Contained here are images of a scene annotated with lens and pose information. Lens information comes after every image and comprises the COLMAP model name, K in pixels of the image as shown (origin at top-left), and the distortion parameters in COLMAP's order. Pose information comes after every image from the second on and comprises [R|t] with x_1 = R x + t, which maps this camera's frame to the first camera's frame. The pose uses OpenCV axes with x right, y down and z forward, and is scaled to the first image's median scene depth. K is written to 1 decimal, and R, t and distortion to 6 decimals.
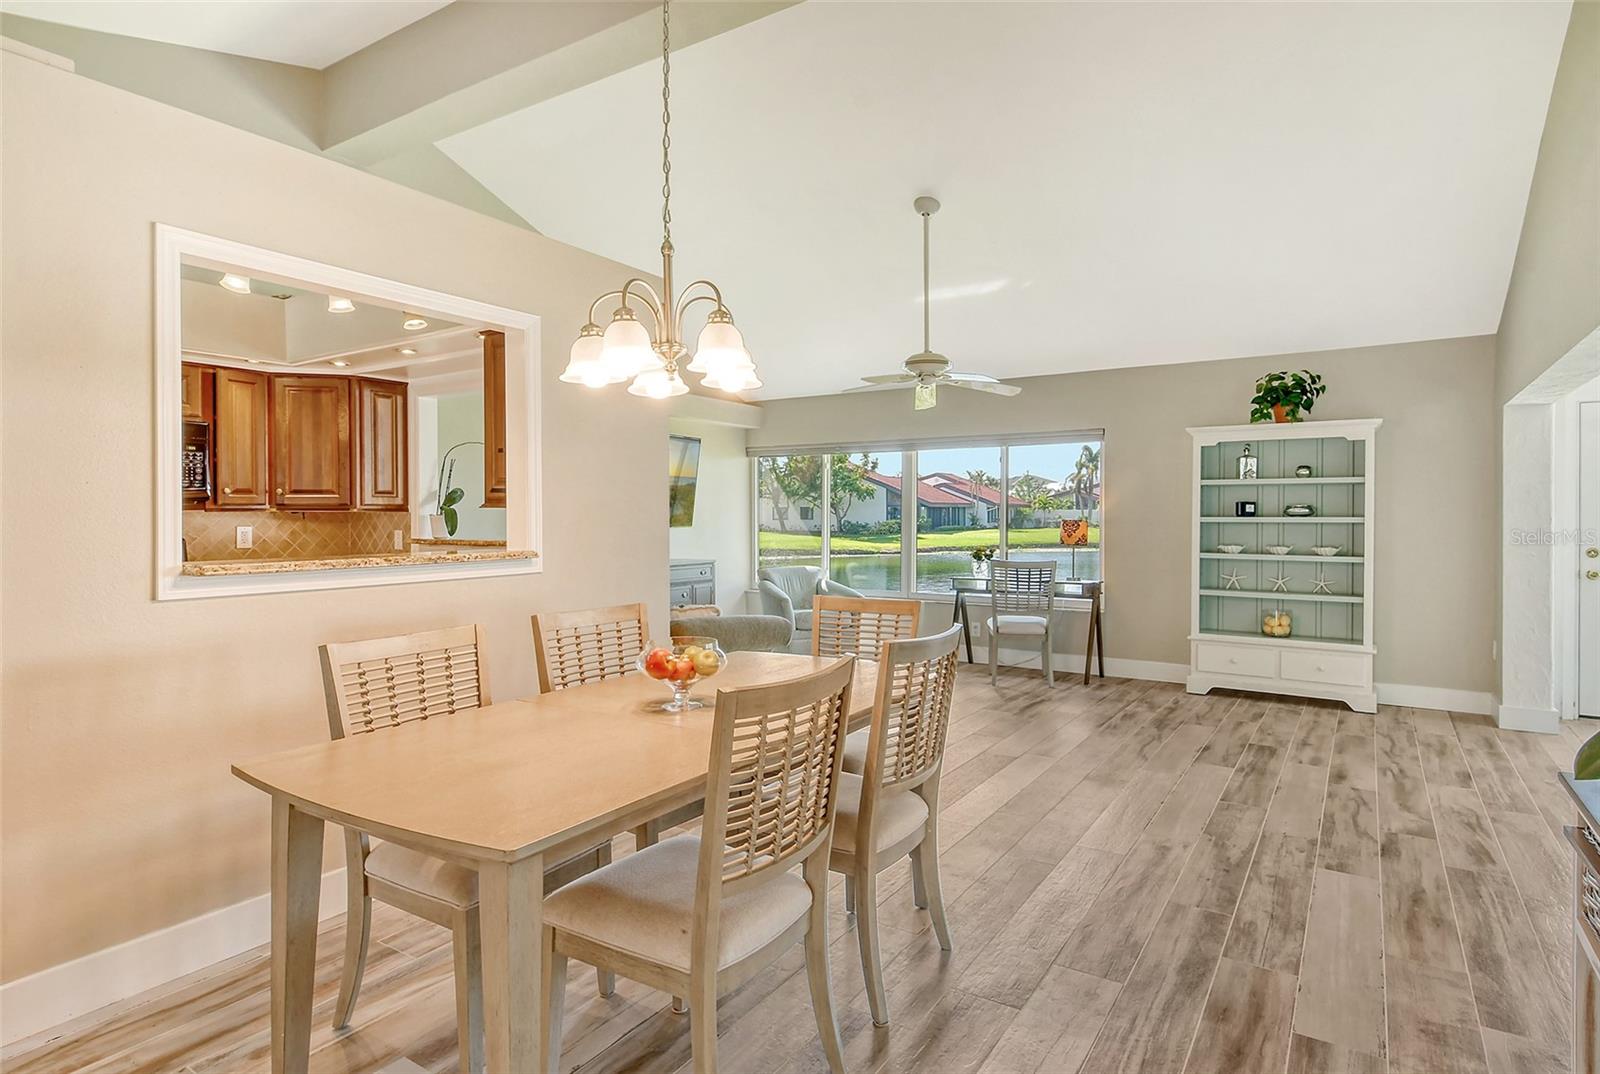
lens RADIAL K [[855.8, 0, 810.8], [0, 855.8, 515.4], [0, 0, 1]] dist [0.001556, 0.000049]
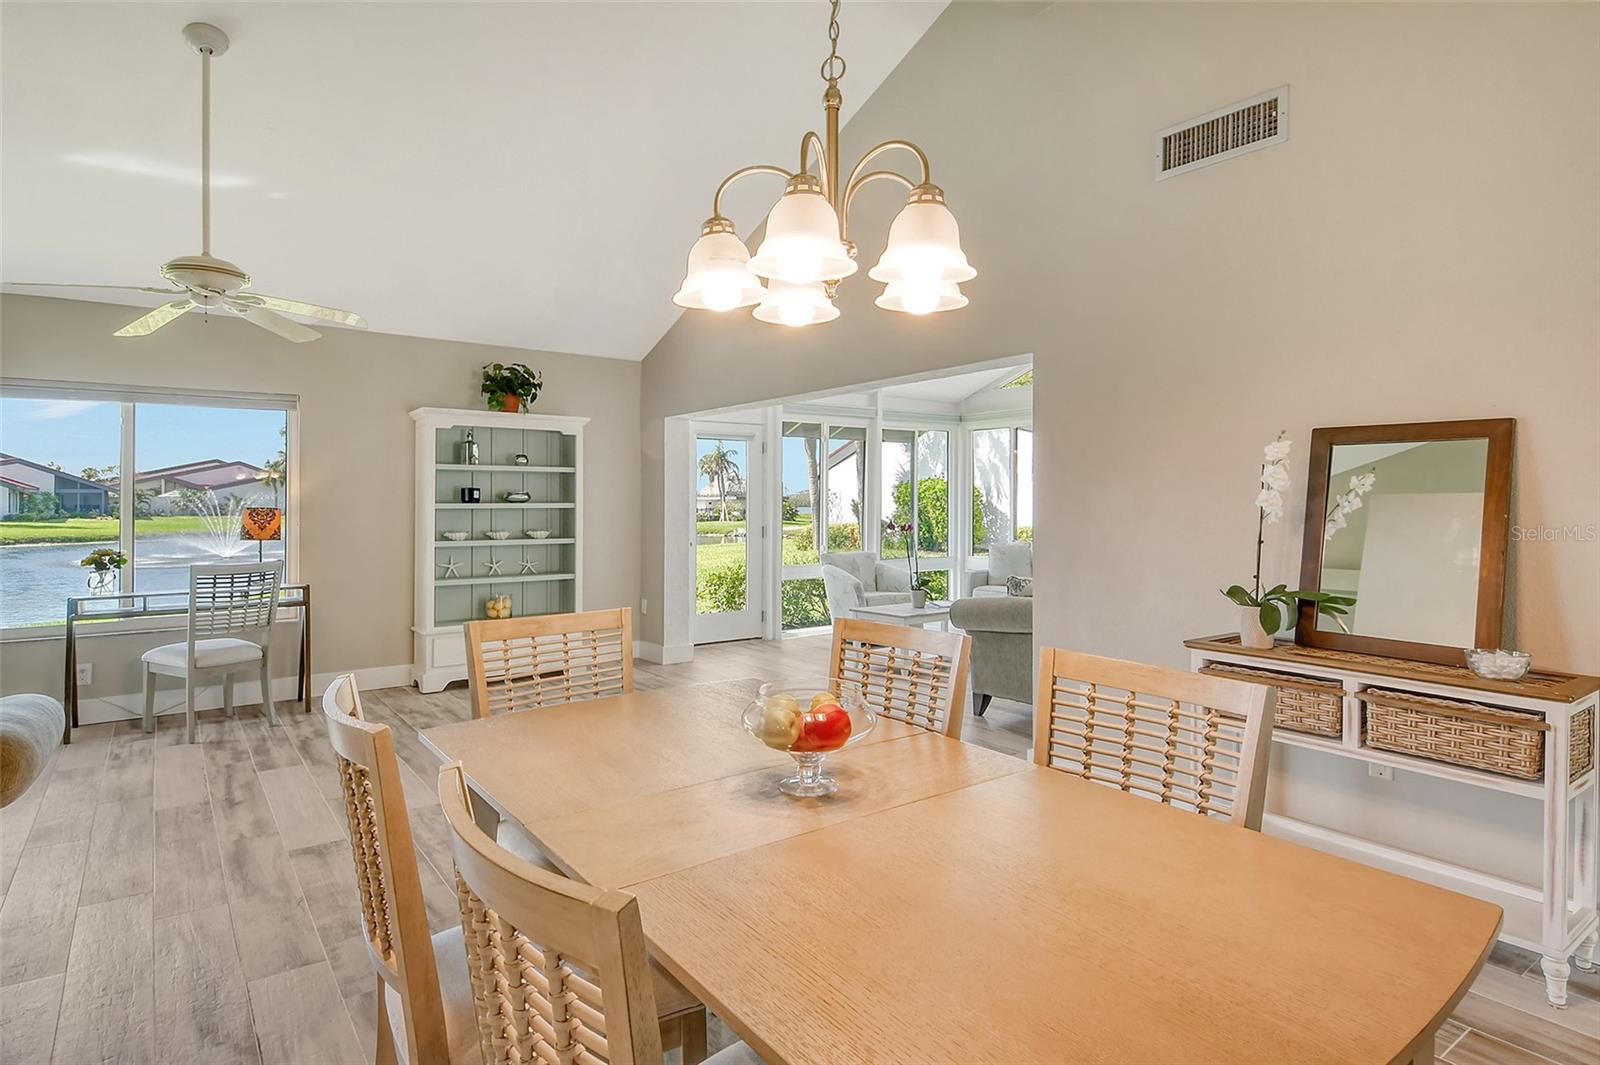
lens RADIAL K [[861.2, 0, 799.2], [0, 861.2, 484.4], [0, 0, 1]] dist [0.033077, -0.023415]
pose [[0.350116, 0.017831, 0.936537, -0.287612], [0.001654, 0.999805, -0.019654, 0.000447], [-0.936705, 0.008430, 0.350019, 0.283345]]
